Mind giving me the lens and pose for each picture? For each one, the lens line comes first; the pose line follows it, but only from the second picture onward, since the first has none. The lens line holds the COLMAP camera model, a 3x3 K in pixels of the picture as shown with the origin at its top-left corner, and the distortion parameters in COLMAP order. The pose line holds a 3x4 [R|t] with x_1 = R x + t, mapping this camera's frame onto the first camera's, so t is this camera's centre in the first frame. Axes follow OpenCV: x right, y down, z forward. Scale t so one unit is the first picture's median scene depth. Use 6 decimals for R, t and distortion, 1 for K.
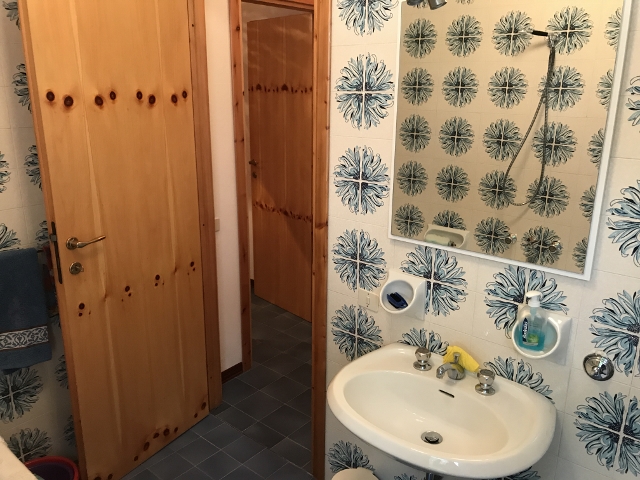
lens RADIAL K [[527.5, 0, 319.3], [0, 527.5, 228.5], [0, 0, 1]] dist [0.032598, -0.022602]
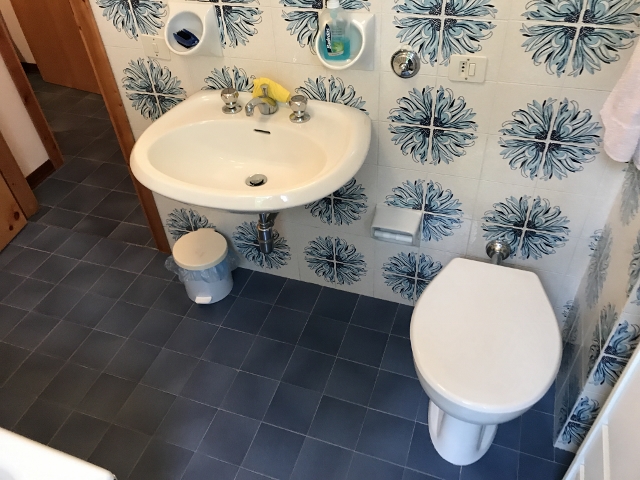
lens RADIAL K [[527.5, 0, 319.3], [0, 527.5, 228.5], [0, 0, 1]] dist [0.032598, -0.022602]
pose [[0.935362, -0.274153, 0.223467, 0.070165], [0.154463, 0.885007, 0.439208, 0.062866], [-0.318181, -0.376301, 0.870148, 0.093565]]
